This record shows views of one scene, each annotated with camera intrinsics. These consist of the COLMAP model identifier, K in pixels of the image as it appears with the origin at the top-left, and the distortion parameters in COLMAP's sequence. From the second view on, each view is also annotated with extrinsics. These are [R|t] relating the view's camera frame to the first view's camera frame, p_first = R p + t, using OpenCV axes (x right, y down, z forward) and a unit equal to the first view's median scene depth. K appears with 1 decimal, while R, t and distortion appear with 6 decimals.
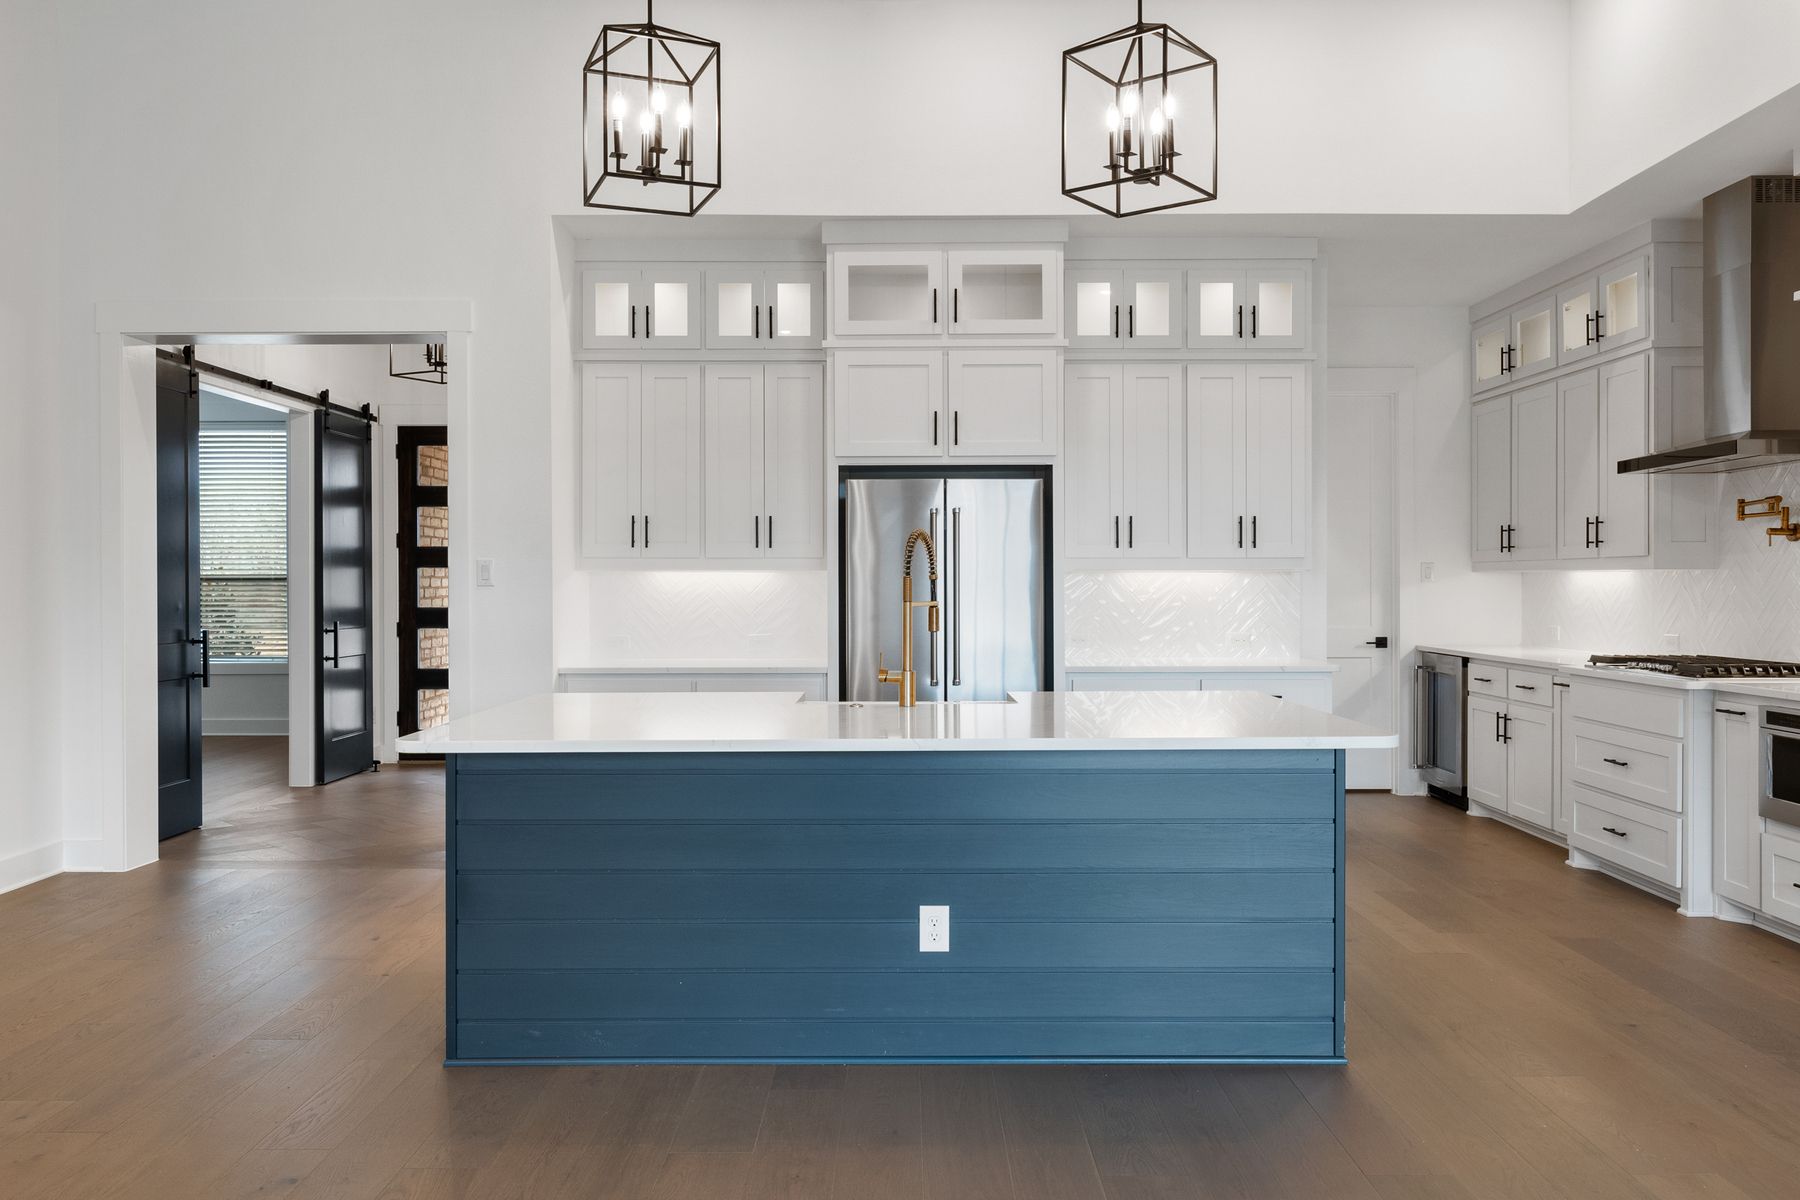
lens RADIAL K [[1377.3, 0, 903.0], [0, 1377.3, 589.7], [0, 0, 1]] dist [-0.001928, -0.002384]
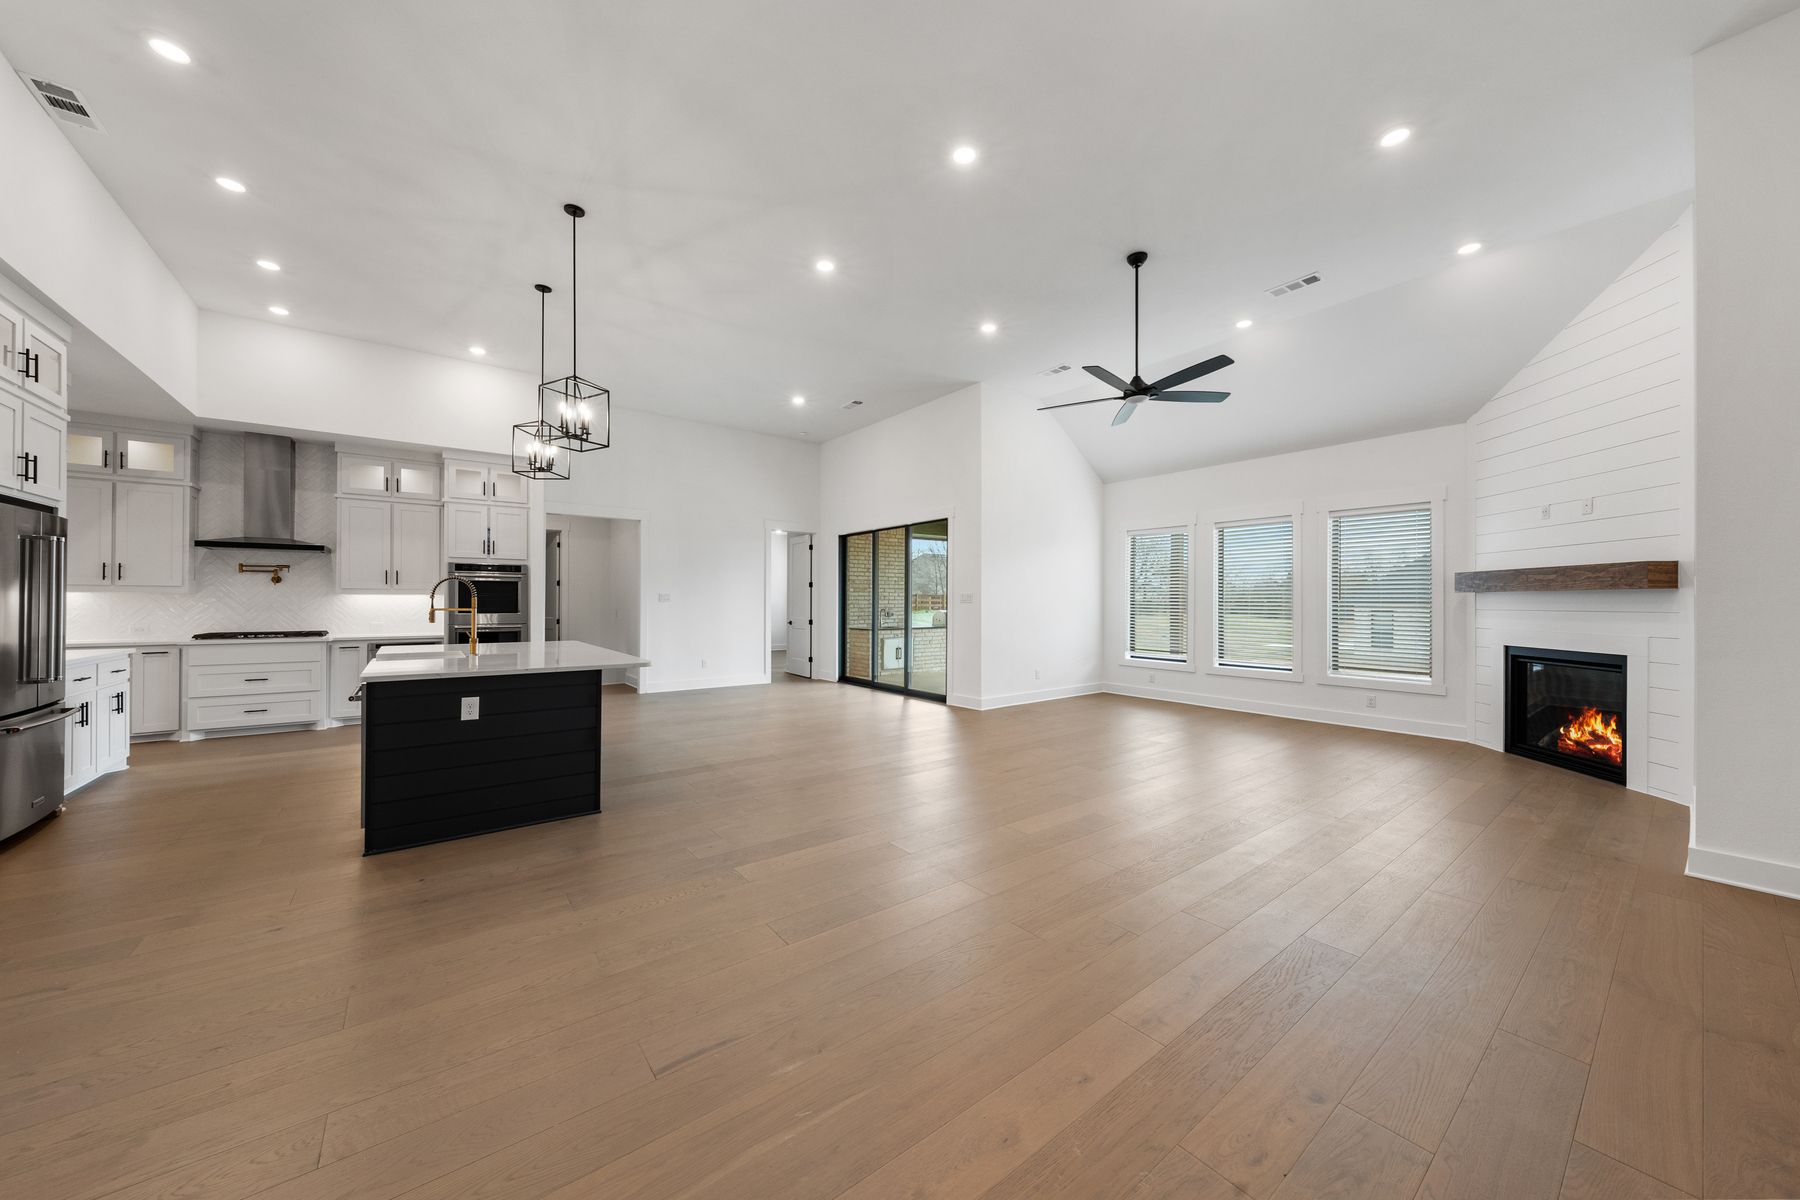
lens RADIAL K [[626.7, 0, 890.2], [0, 626.7, 599.8], [0, 0, 1]] dist [-0.001951, 0.000136]
pose [[-0.603977, 0.002261, 0.796998, -0.805214], [0.000978, 0.999997, -0.002096, -0.001625], [-0.797001, -0.000486, -0.603978, 0.694021]]
